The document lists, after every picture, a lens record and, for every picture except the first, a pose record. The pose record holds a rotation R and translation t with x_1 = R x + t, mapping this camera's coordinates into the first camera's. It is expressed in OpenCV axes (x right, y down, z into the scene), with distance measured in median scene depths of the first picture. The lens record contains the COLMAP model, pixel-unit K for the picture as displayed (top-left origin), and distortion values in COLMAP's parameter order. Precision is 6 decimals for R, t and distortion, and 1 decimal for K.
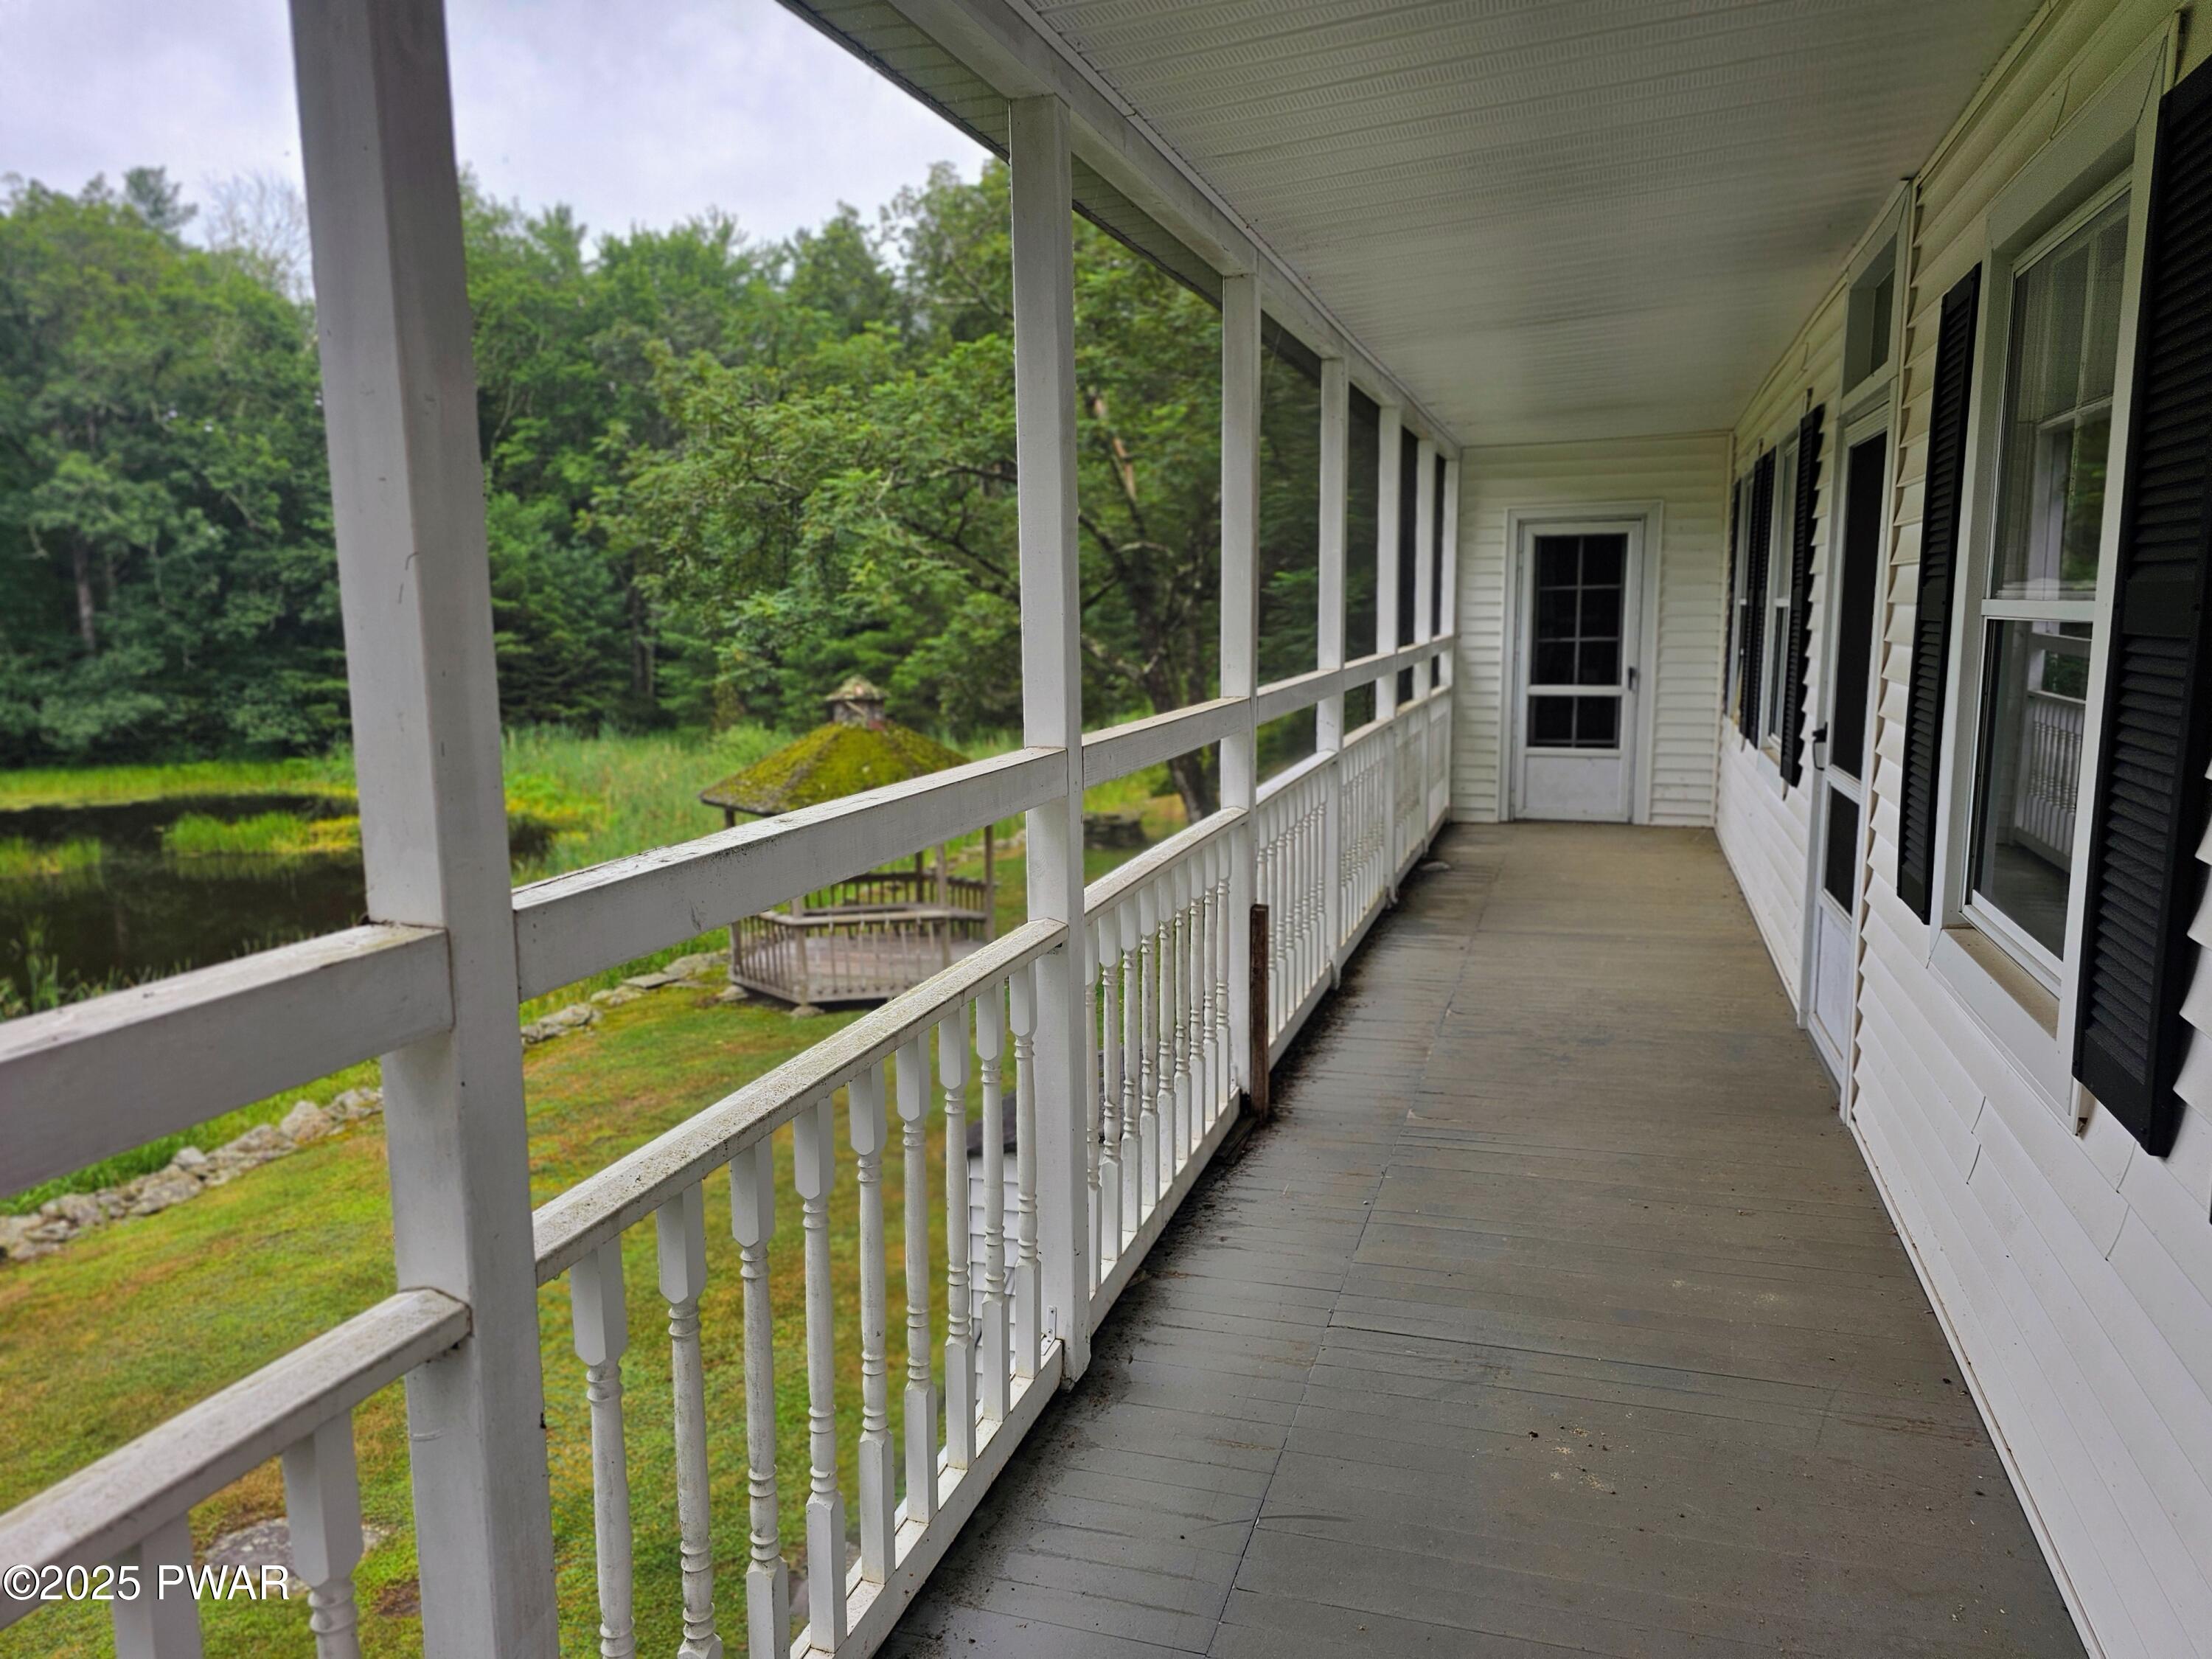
lens RADIAL K [[1492.5, 0, 1103.4], [0, 1492.5, 822.8], [0, 0, 1]] dist [0.049591, -0.042348]
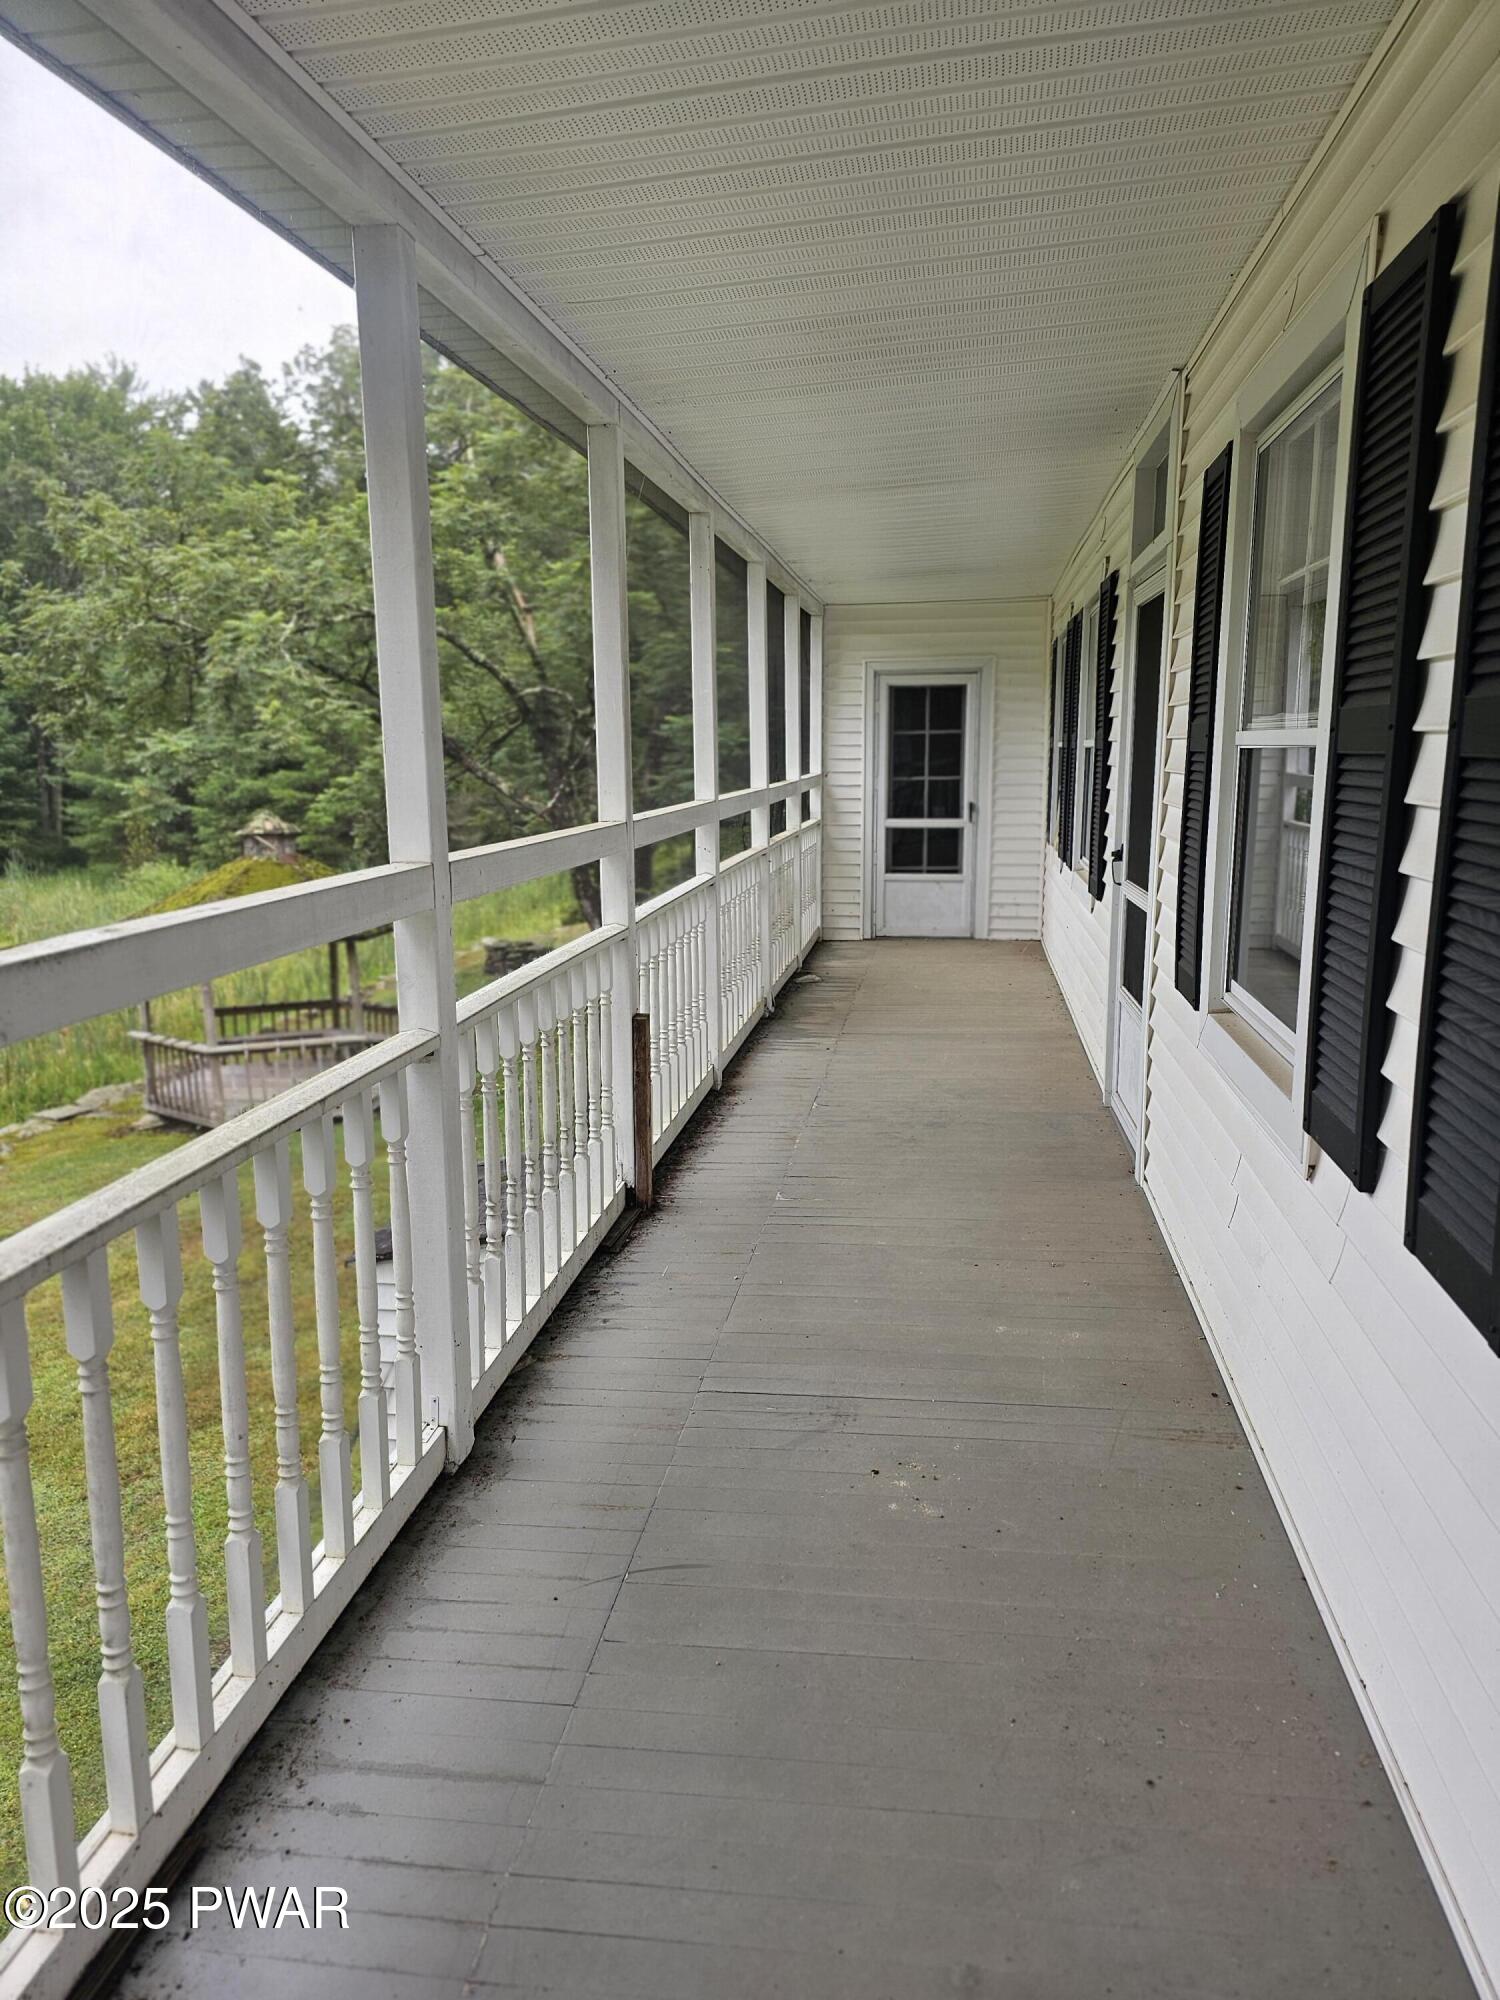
lens RADIAL K [[1349.4, 0, 771.5], [0, 1349.4, 982.3], [0, 0, 1]] dist [0.049591, -0.042348]
pose [[0.983016, -0.025131, 0.181793, 0.008767], [0.020585, 0.999427, 0.026855, 0.003112], [-0.182364, -0.022657, 0.982970, 0.007033]]
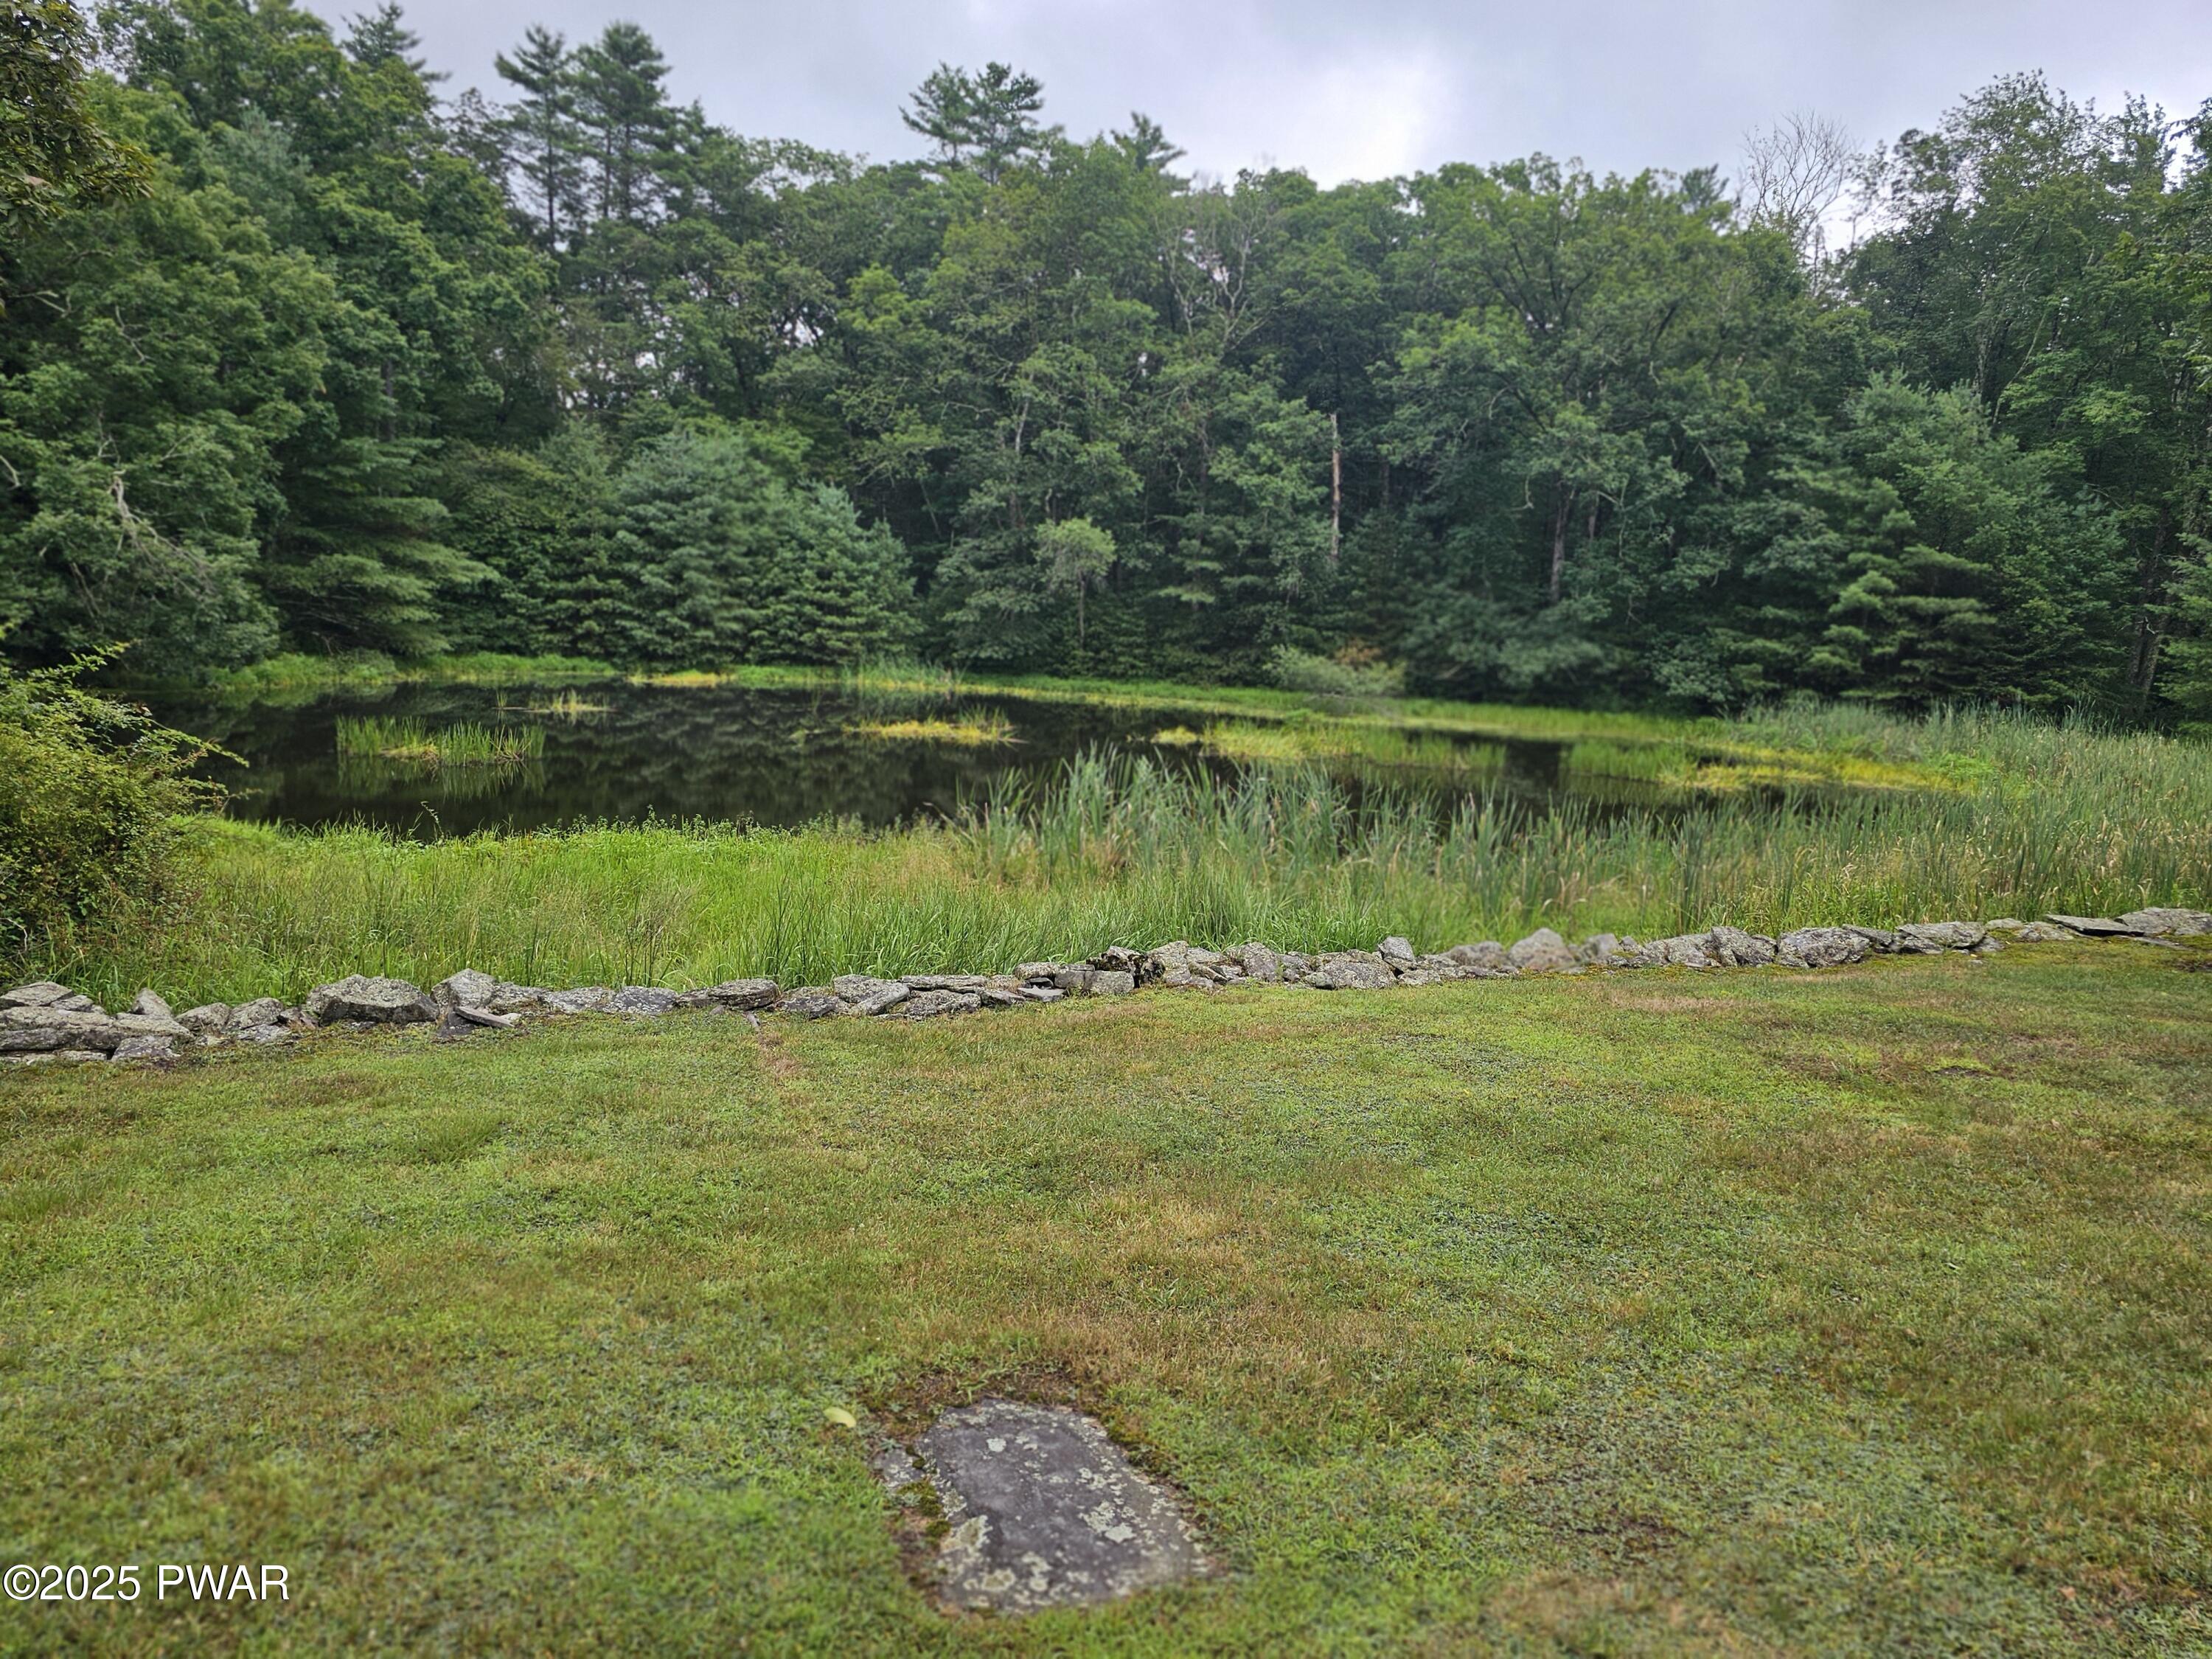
lens RADIAL K [[1492.5, 0, 1124.2], [0, 1492.5, 842.3], [0, 0, 1]] dist [0.049591, -0.042348]
pose [[0.632118, 0.159551, -0.758268, -0.134962], [-0.168541, 0.983453, 0.066431, 0.162143], [0.756321, 0.085807, 0.648549, 0.449890]]
